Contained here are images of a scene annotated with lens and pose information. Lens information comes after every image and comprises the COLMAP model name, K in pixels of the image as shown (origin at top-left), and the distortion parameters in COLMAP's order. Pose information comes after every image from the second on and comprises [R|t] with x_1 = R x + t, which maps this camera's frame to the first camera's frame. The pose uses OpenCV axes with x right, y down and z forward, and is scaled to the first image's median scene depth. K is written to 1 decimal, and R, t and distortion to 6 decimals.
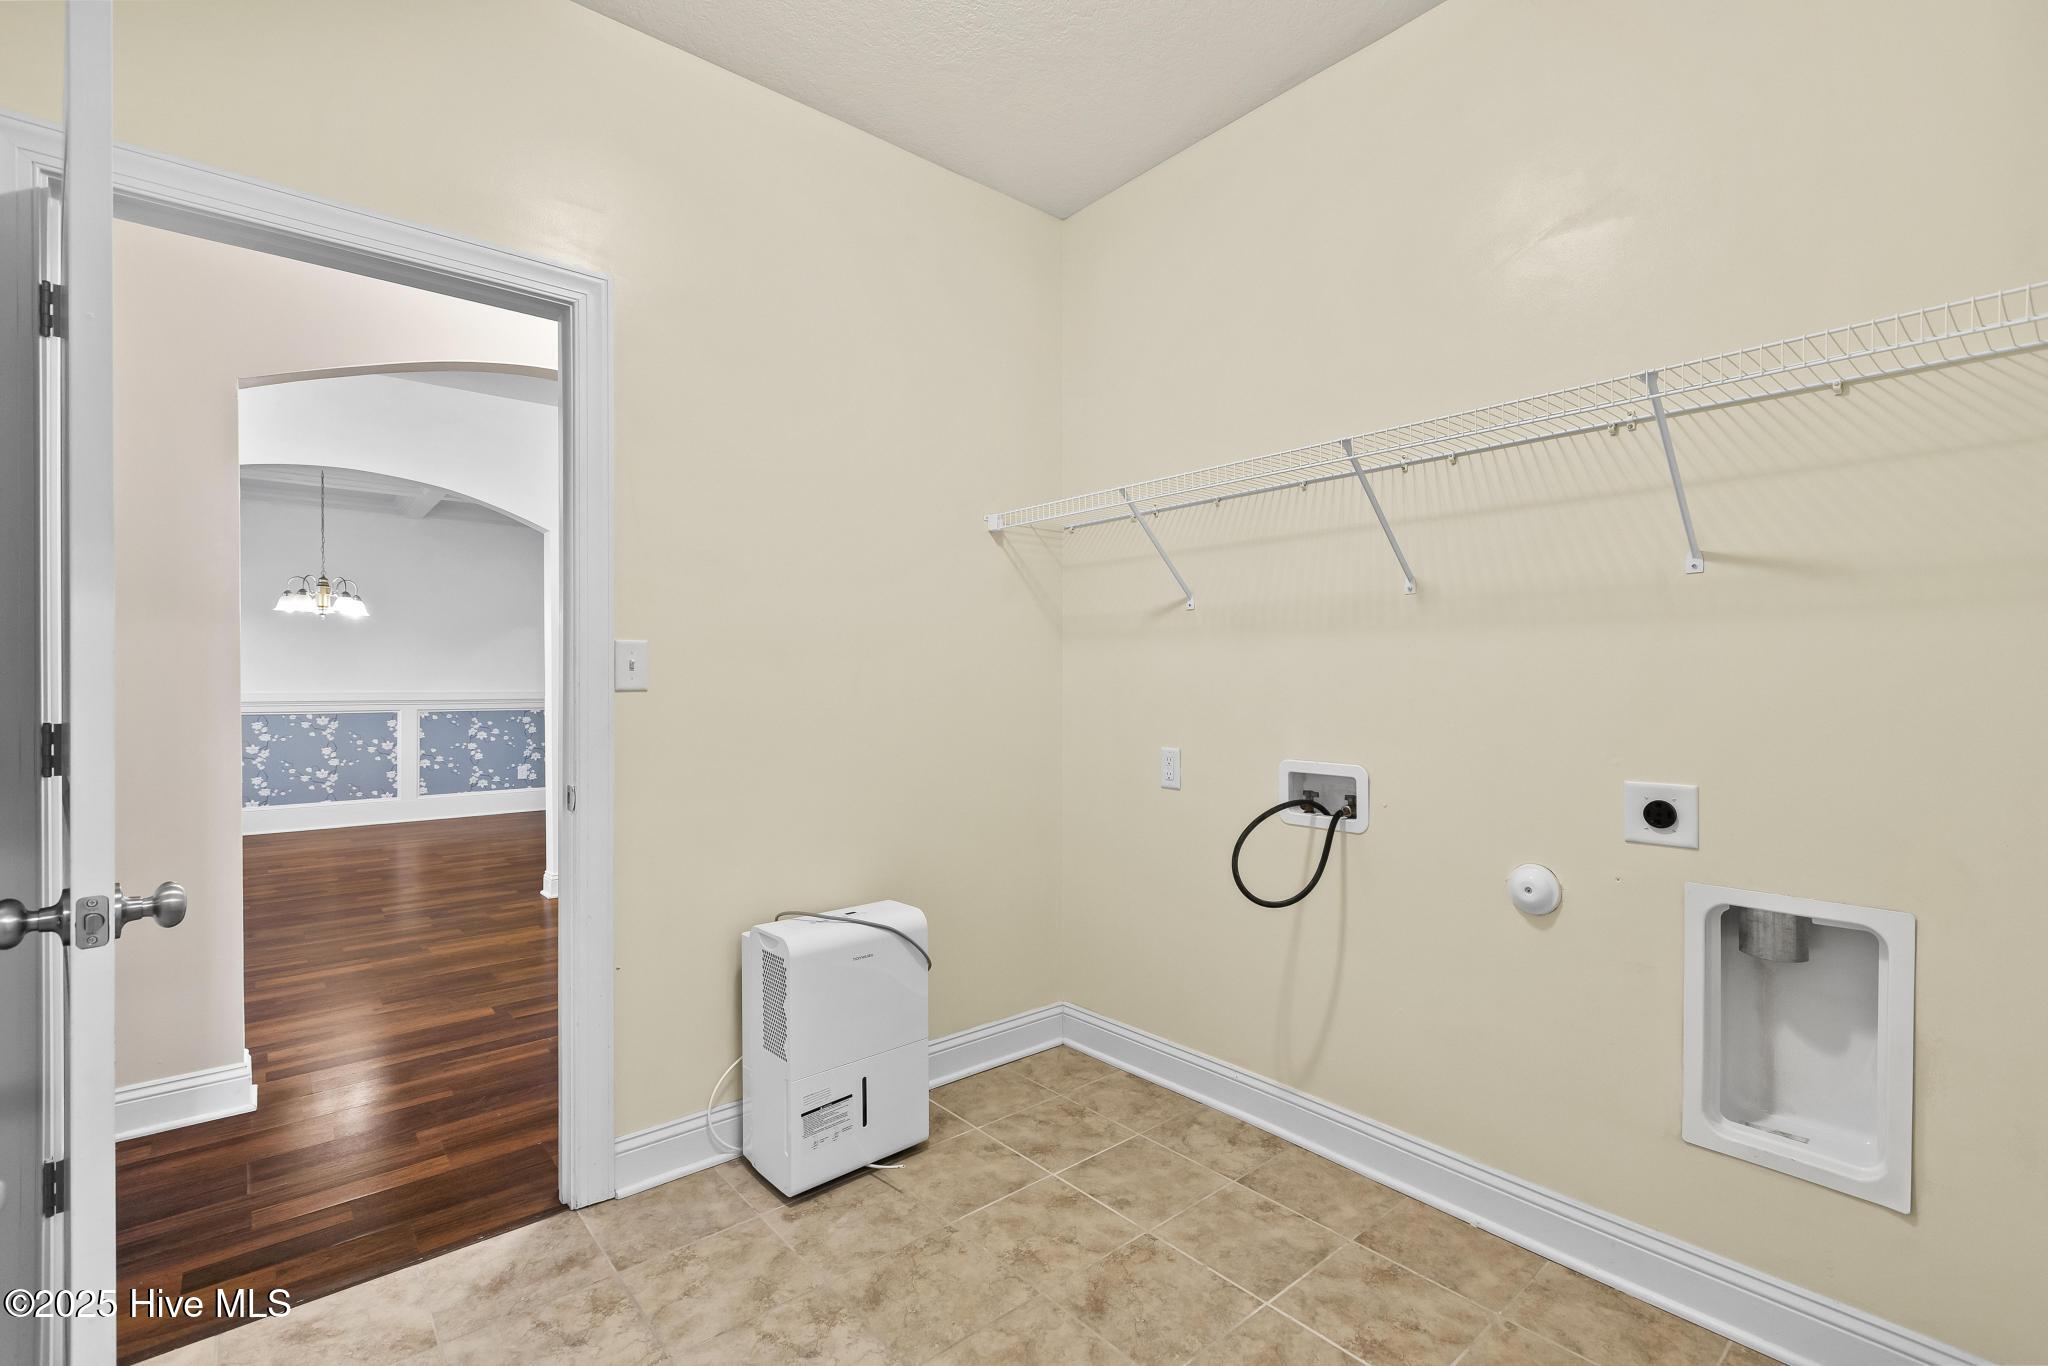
lens RADIAL K [[922.0, 0, 1023.0], [0, 922.0, 684.2], [0, 0, 1]] dist [-0.002109, -0.000104]
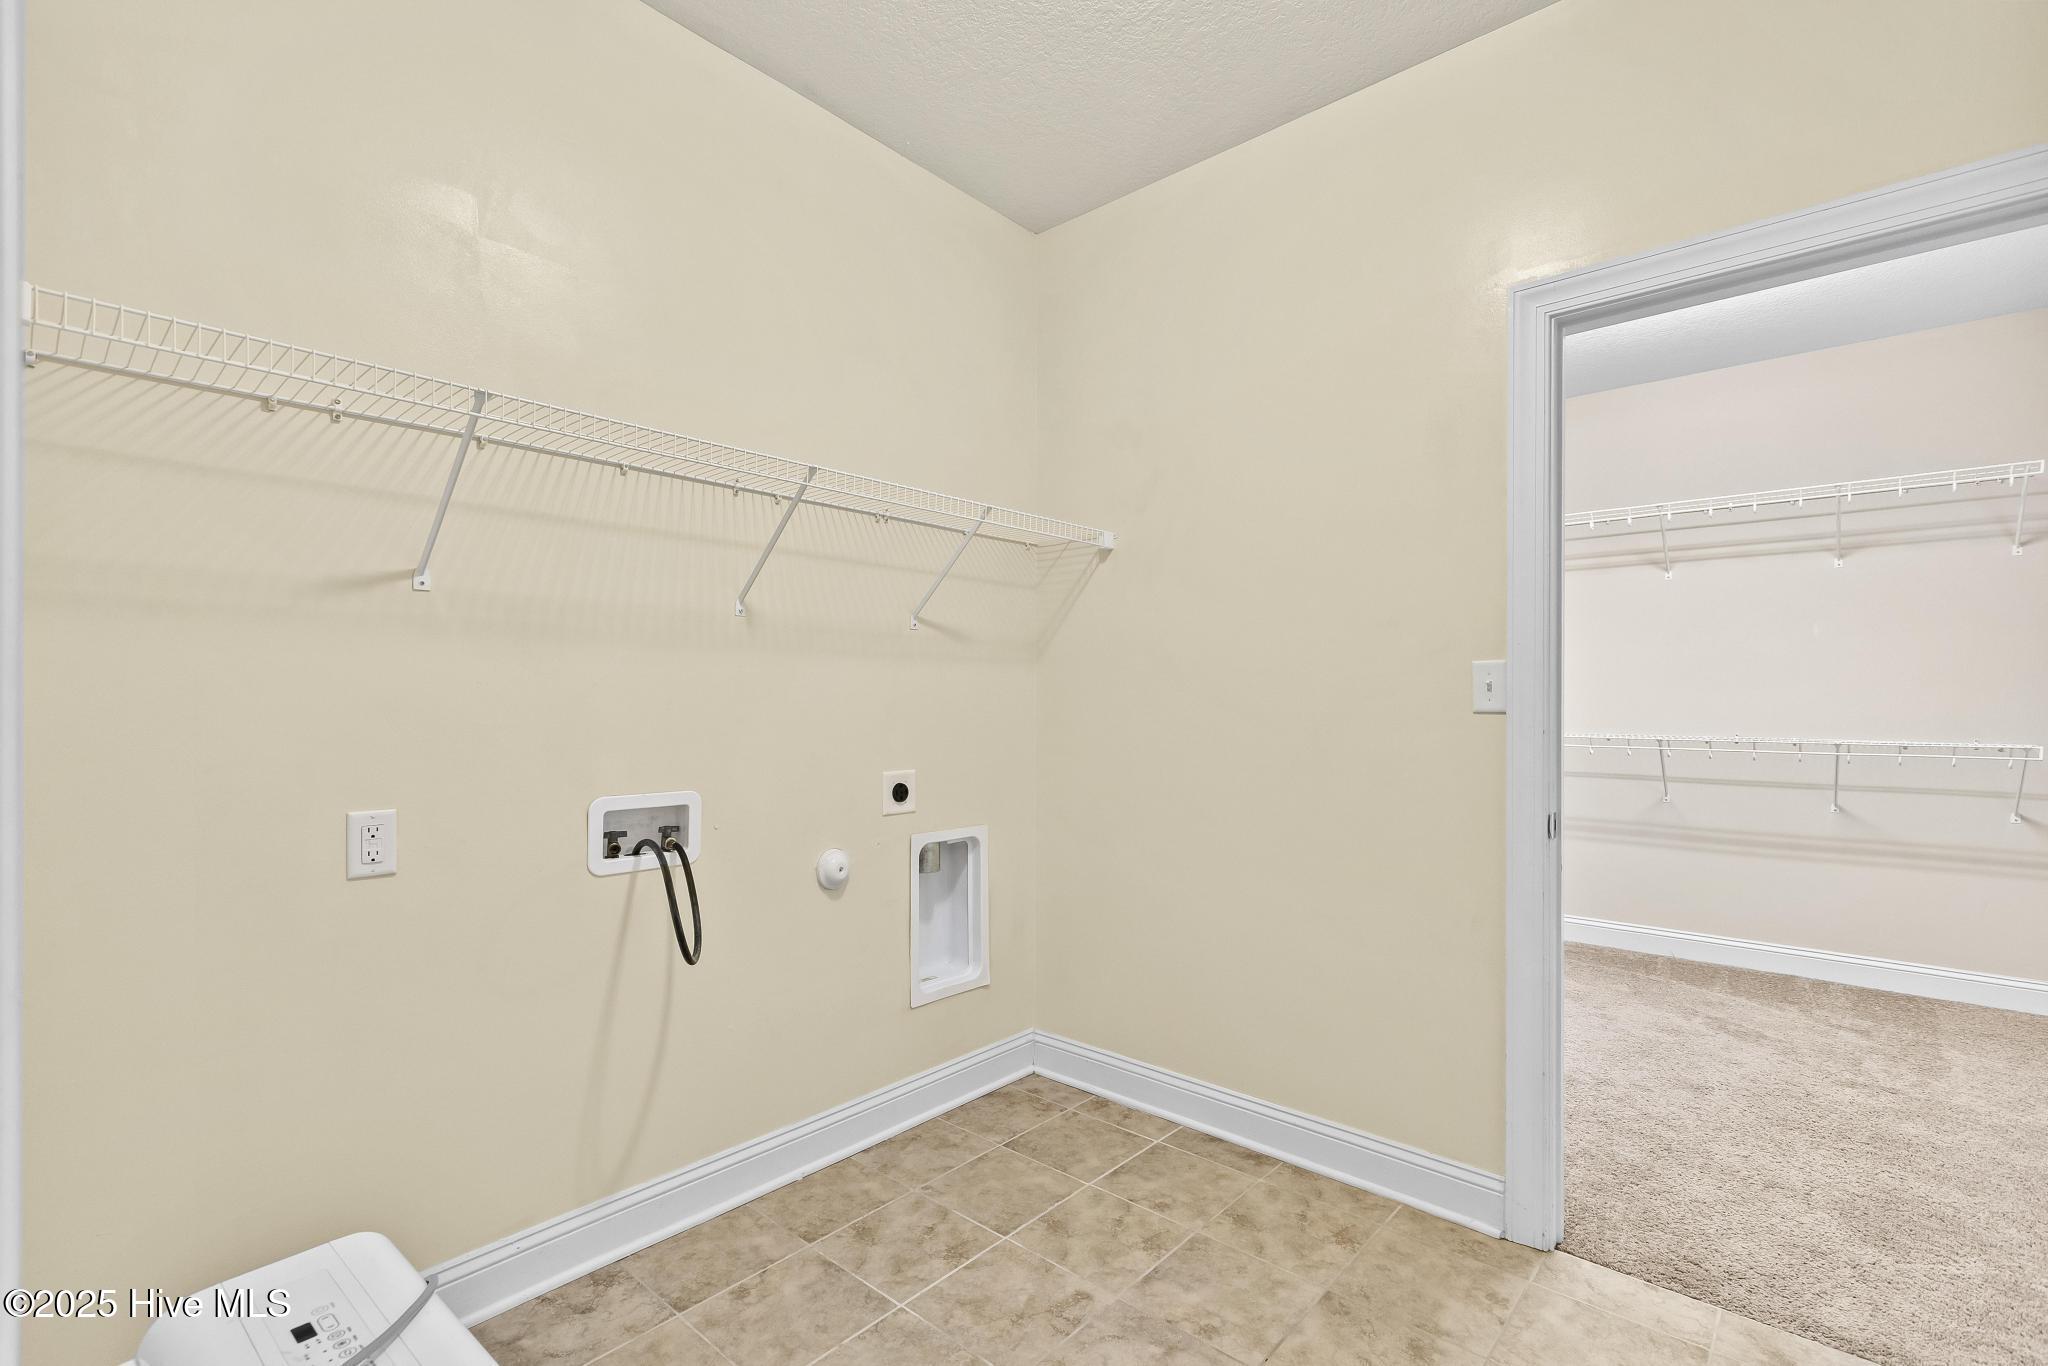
lens RADIAL K [[949.2, 0, 1028.7], [0, 949.2, 690.7], [0, 0, 1]] dist [0.000327, -0.000039]
pose [[-0.162832, 0.004924, 0.986642, -0.745774], [-0.001080, 0.999986, -0.005169, -0.010899], [-0.986653, -0.001907, -0.162824, 0.948134]]
